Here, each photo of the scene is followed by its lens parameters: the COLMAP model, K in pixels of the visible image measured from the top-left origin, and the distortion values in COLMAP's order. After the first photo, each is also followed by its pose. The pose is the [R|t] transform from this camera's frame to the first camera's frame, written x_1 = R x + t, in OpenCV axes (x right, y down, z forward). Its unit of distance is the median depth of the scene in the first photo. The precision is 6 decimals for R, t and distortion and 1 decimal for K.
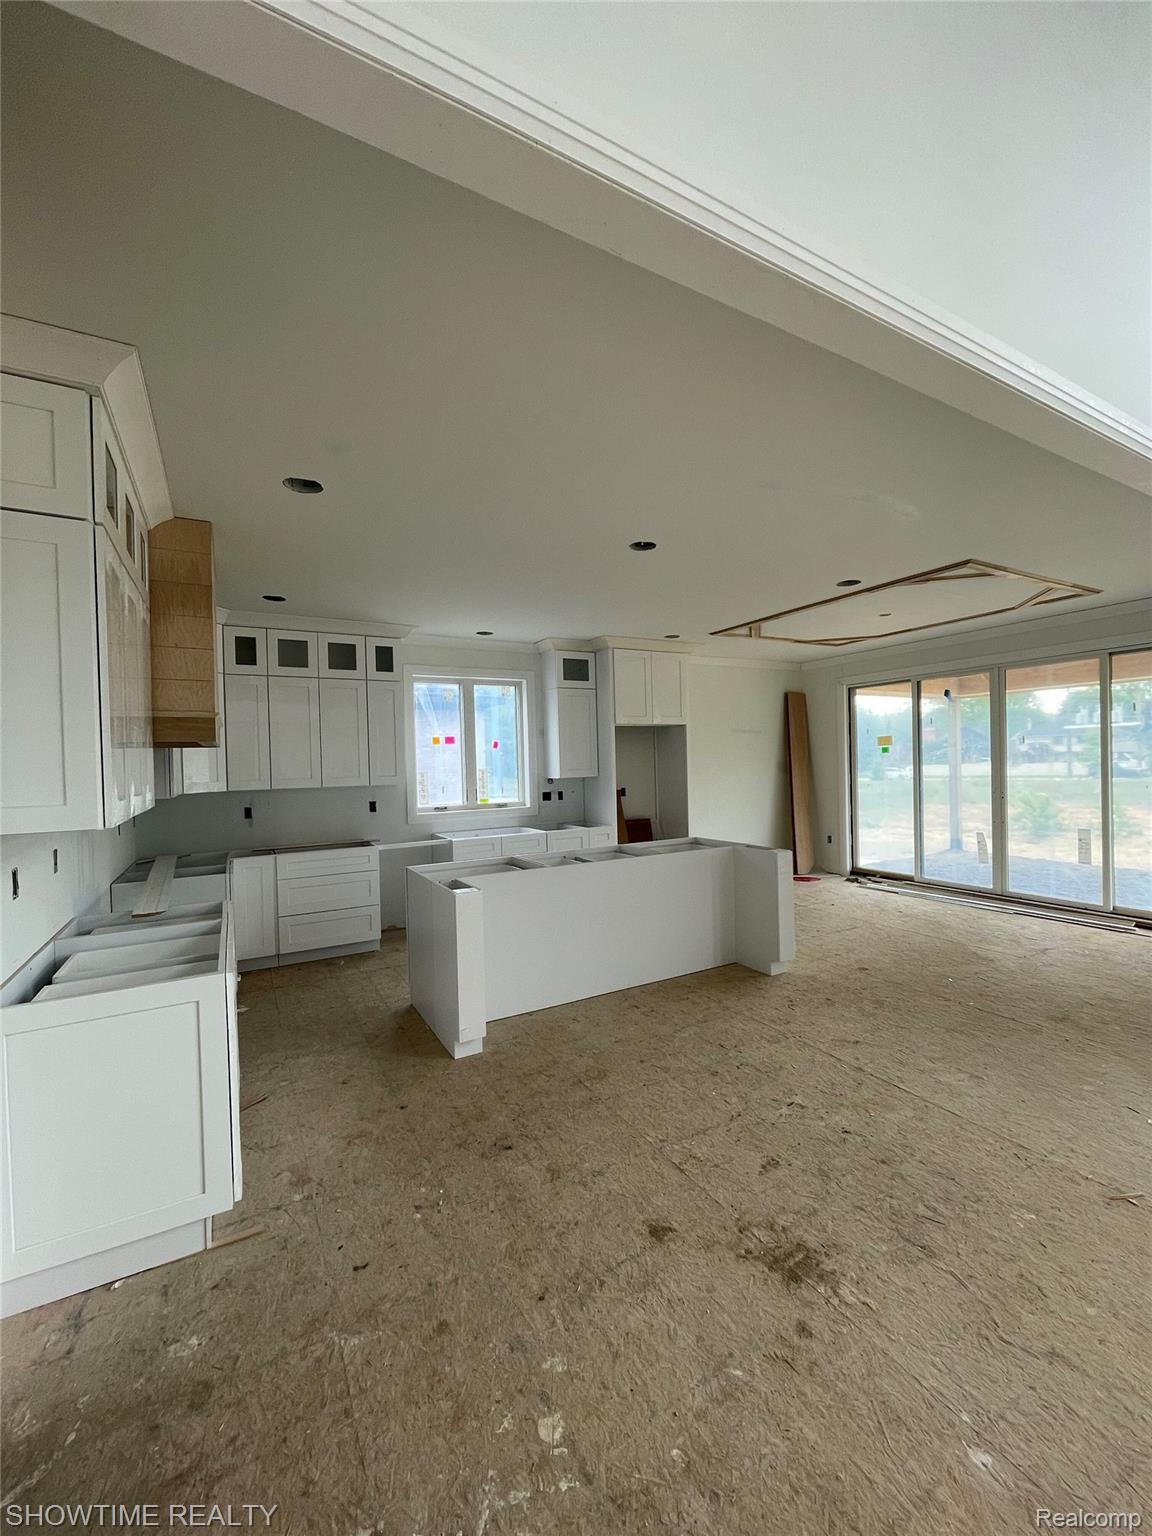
lens RADIAL K [[619.8, 0, 581.4], [0, 619.8, 769.5], [0, 0, 1]] dist [-0.001926, -0.000367]
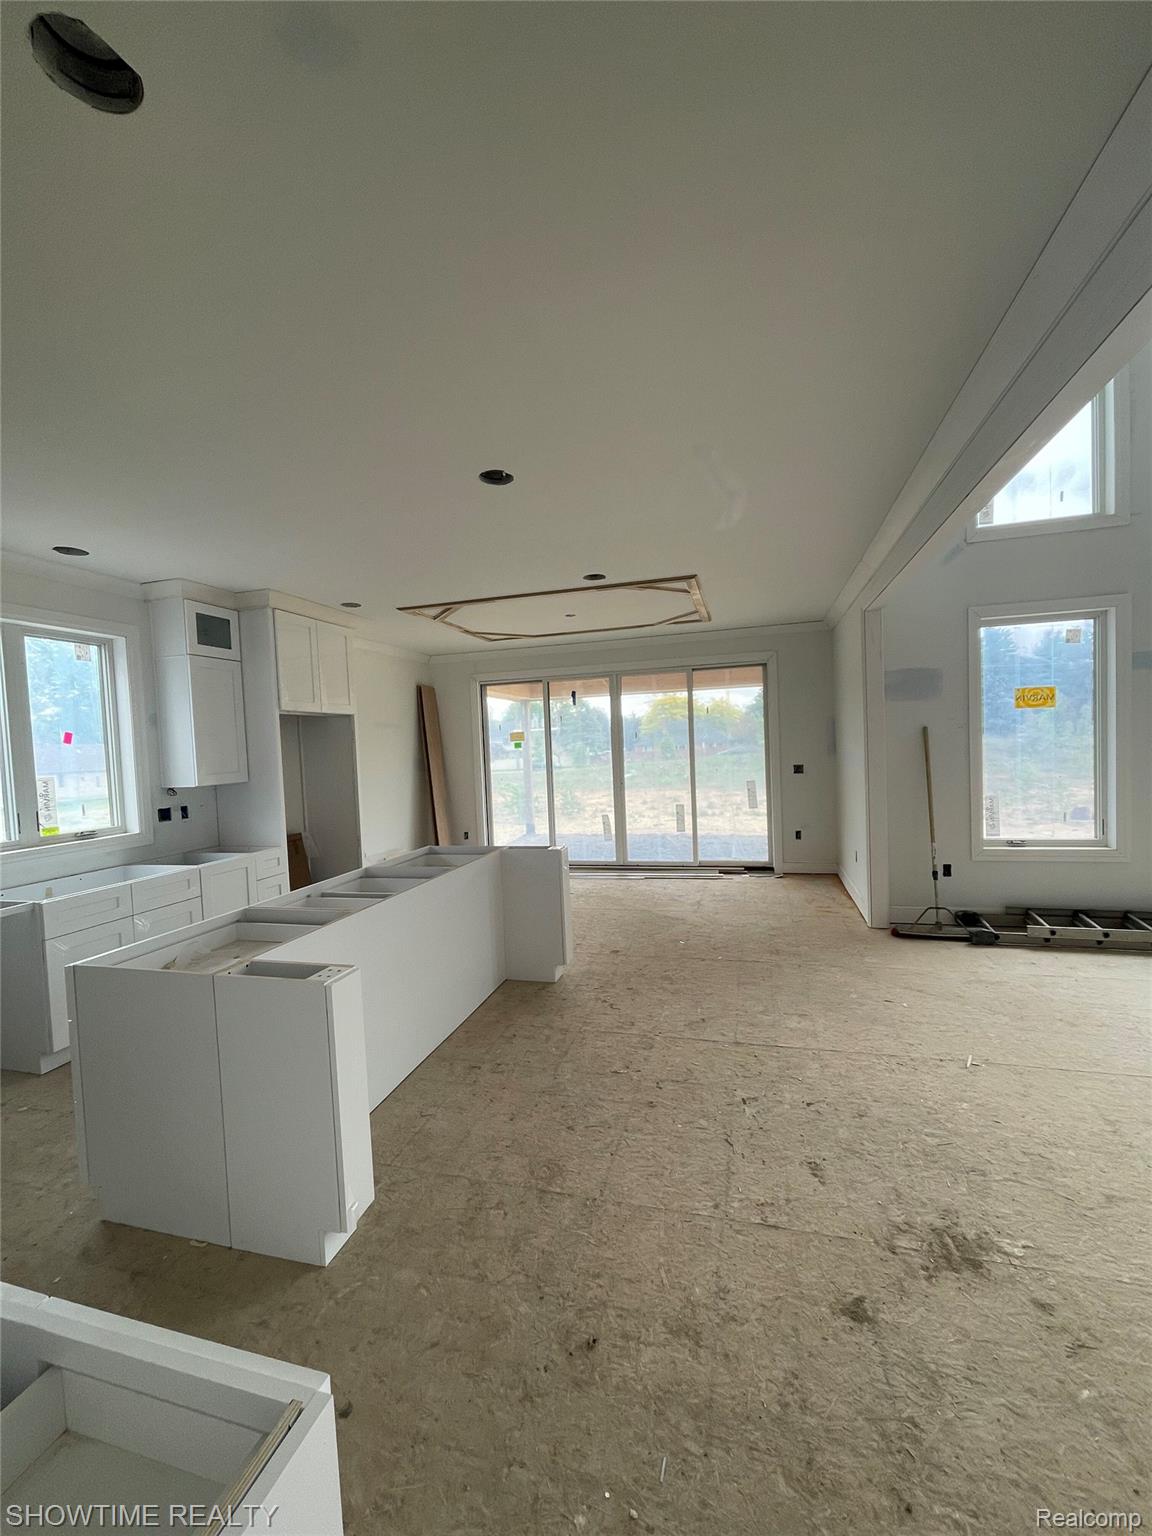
lens RADIAL K [[619.8, 0, 581.4], [0, 619.8, 769.5], [0, 0, 1]] dist [-0.001926, -0.000367]
pose [[0.705492, -0.031483, 0.708019, -0.228719], [0.033426, 0.999379, 0.011131, 0.002046], [-0.707930, 0.015813, 0.706106, 0.220934]]
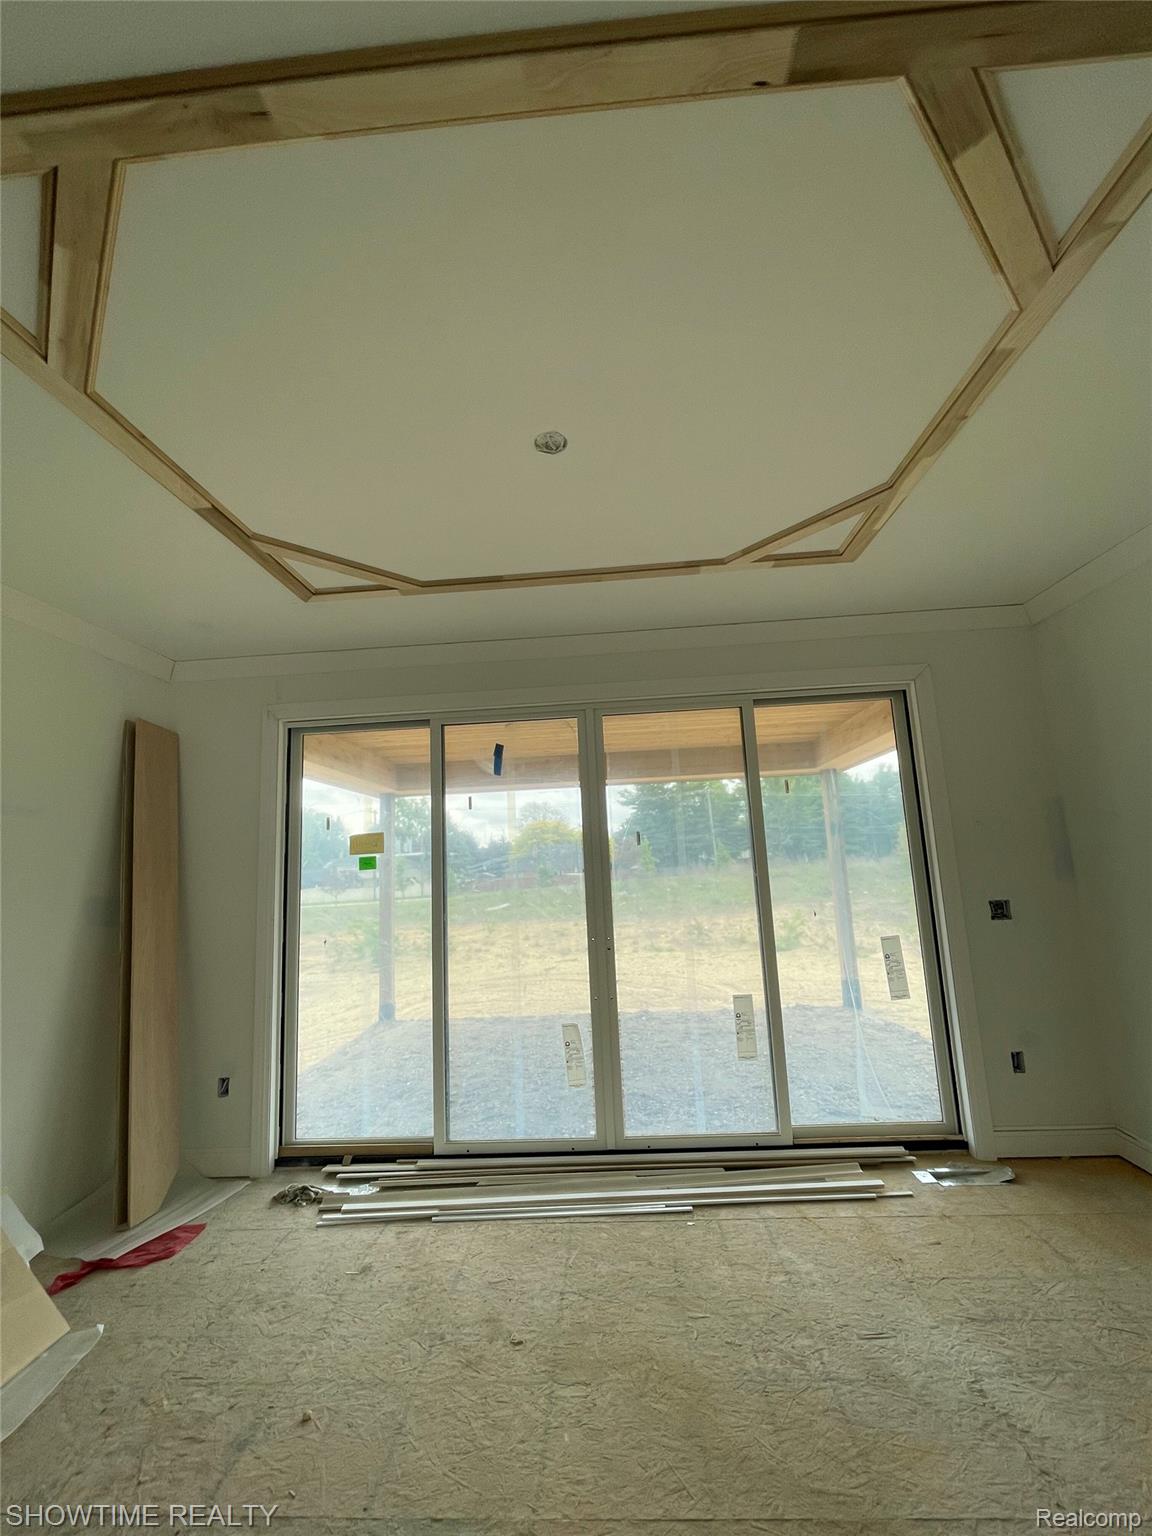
lens RADIAL K [[619.8, 0, 581.4], [0, 619.8, 769.5], [0, 0, 1]] dist [-0.001926, -0.000367]
pose [[0.538332, 0.128644, 0.832856, 0.215596], [0.045680, 0.982373, -0.181264, -0.010674], [-0.841494, 0.135625, 0.522967, 0.751229]]
